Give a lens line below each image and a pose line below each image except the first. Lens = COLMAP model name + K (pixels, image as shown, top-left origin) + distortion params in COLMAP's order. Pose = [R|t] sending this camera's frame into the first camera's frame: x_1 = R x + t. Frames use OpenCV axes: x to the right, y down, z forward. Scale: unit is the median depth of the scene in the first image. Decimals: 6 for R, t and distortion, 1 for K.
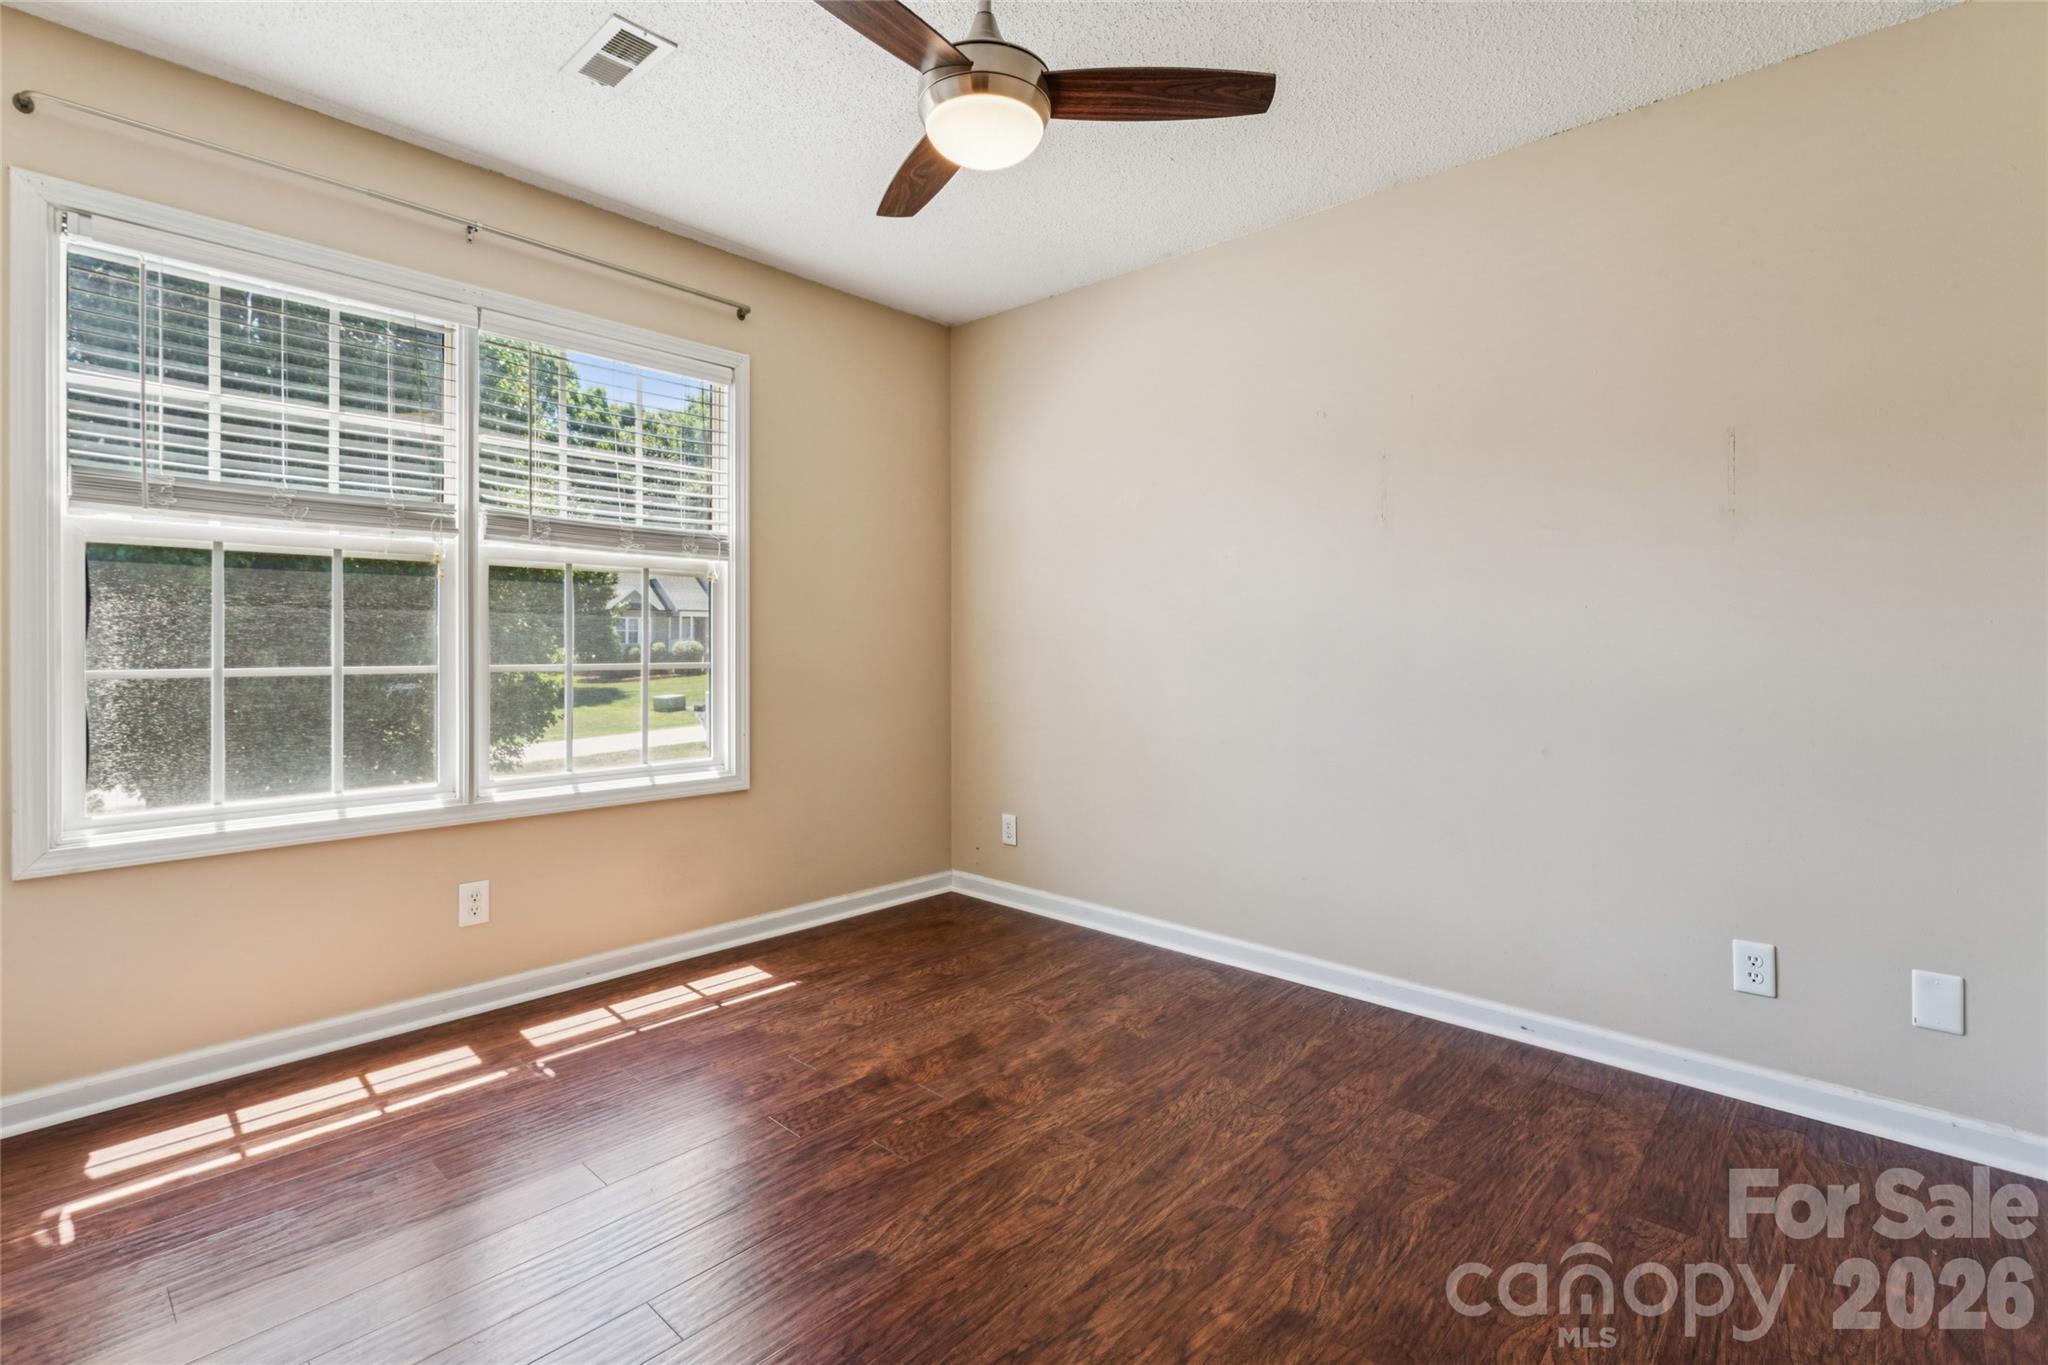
lens RADIAL K [[947.3, 0, 1029.7], [0, 947.3, 664.8], [0, 0, 1]] dist [-0.001291, -0.000639]
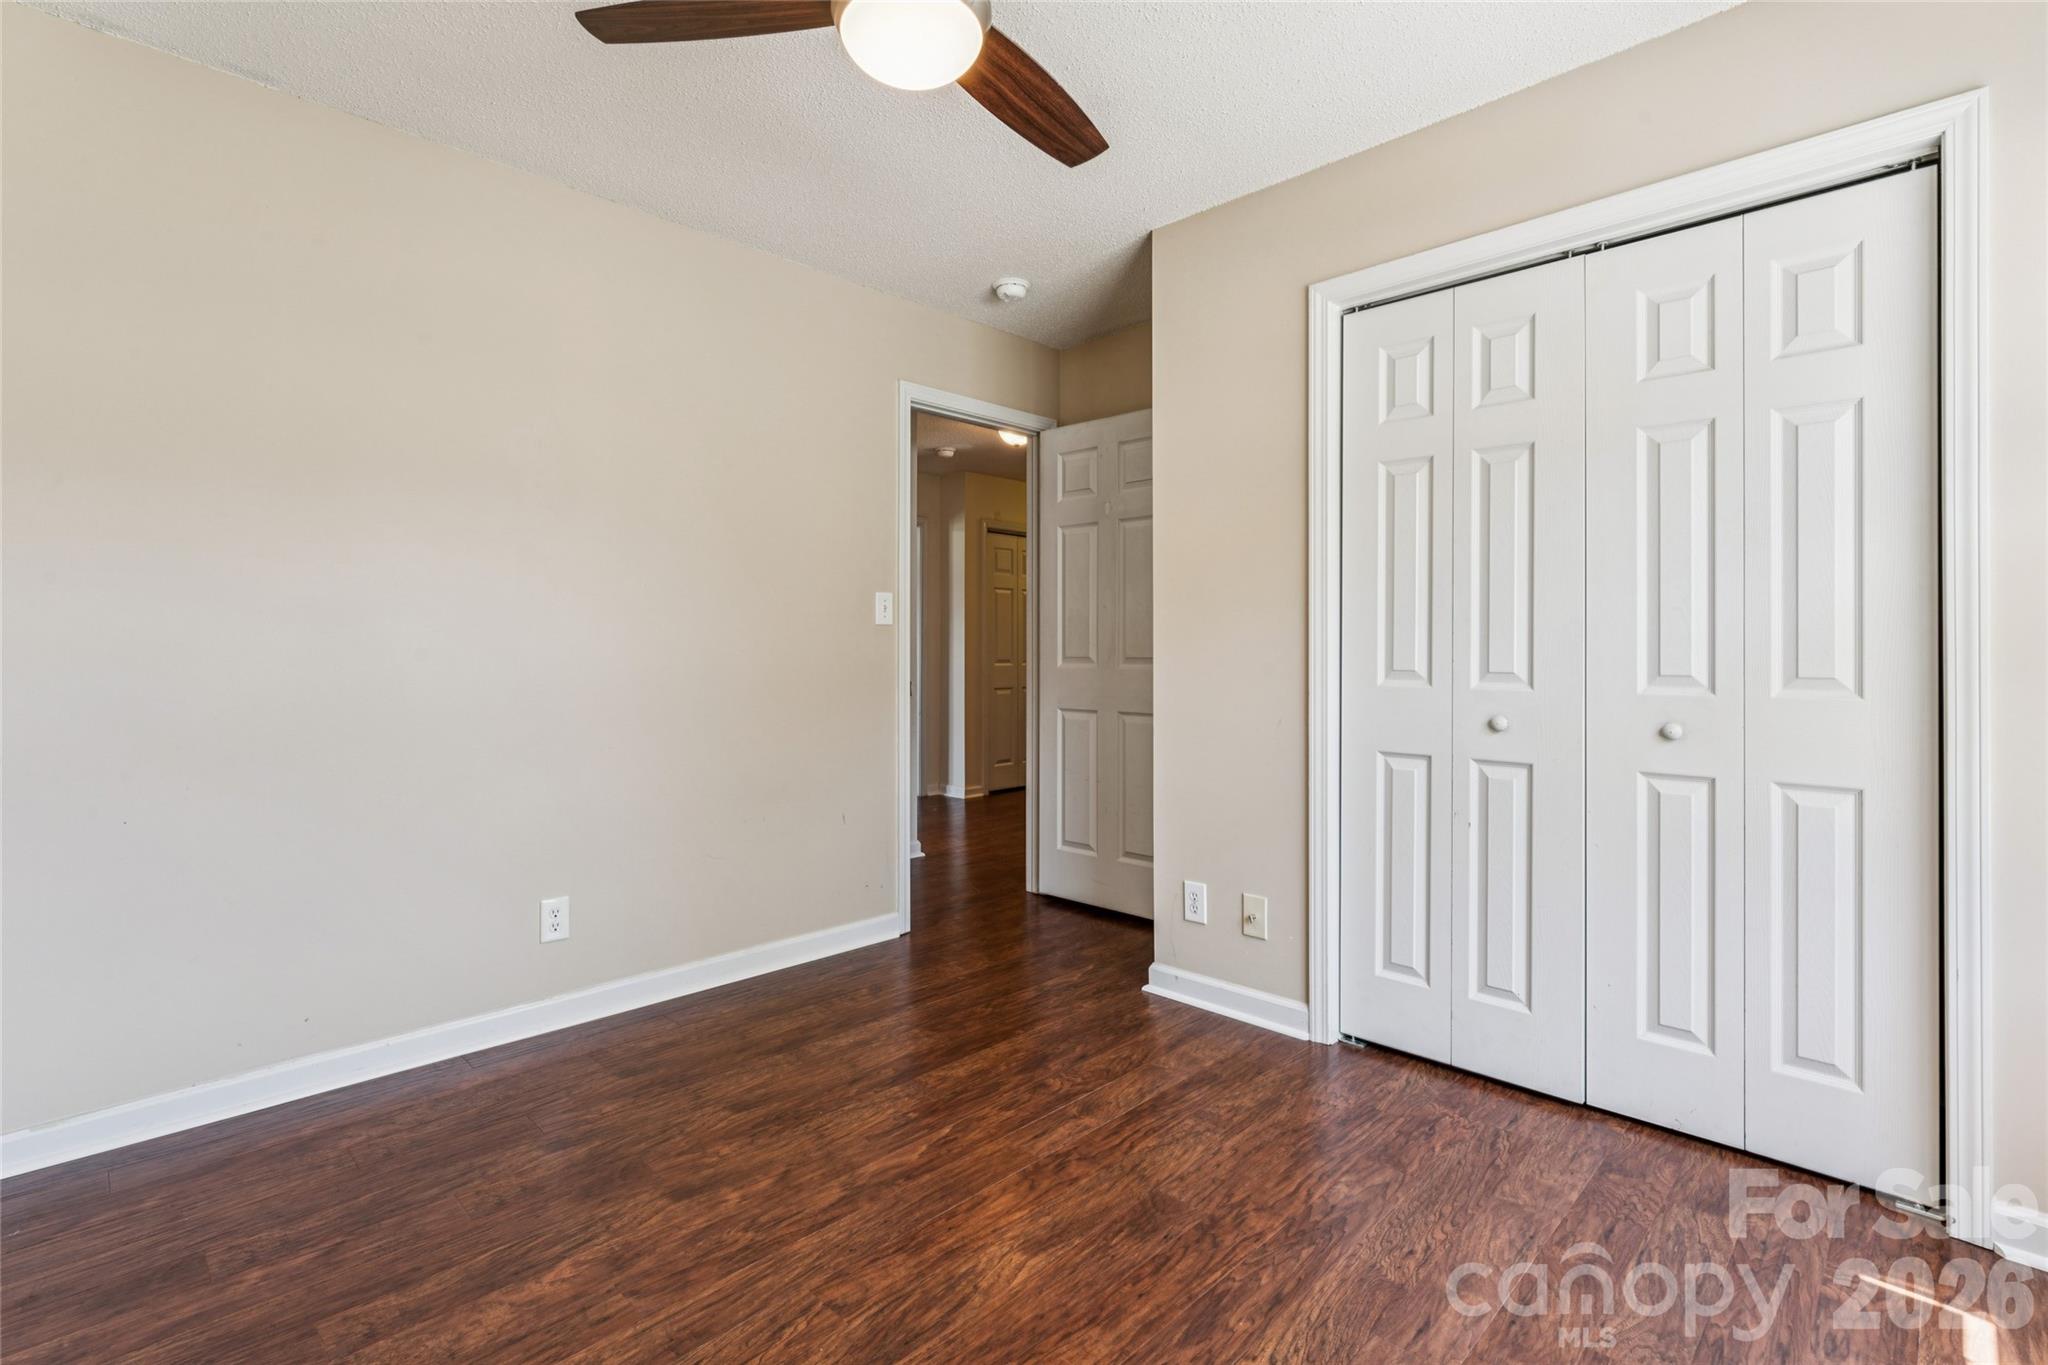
lens RADIAL K [[947.3, 0, 1029.7], [0, 947.3, 664.8], [0, 0, 1]] dist [-0.001291, -0.000639]
pose [[-0.999591, -0.007563, 0.027572, -0.185896], [-0.006769, 0.999563, 0.028781, -0.042705], [-0.027777, 0.028582, -0.999205, 1.928535]]
